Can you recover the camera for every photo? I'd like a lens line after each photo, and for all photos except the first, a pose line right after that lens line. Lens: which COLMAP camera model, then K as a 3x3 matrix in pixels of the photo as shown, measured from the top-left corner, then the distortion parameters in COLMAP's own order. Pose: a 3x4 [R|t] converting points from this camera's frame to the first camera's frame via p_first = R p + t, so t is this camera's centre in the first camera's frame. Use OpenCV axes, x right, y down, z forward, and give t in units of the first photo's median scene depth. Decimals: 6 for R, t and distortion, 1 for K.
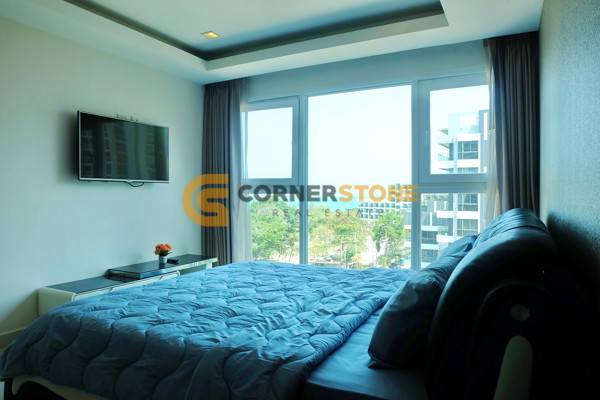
lens RADIAL K [[418.2, 0, 308.7], [0, 418.2, 205.4], [0, 0, 1]] dist [-0.050637, 0.039218]
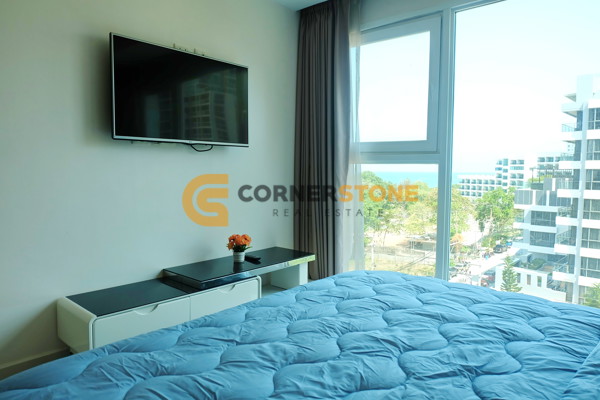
lens RADIAL K [[418.2, 0, 302.4], [0, 418.2, 197.5], [0, 0, 1]] dist [-0.050637, 0.039218]
pose [[0.971096, 0.019833, -0.237865, -0.069068], [-0.010284, 0.999093, 0.041318, 0.001041], [0.238469, -0.037678, 0.970419, 0.291976]]
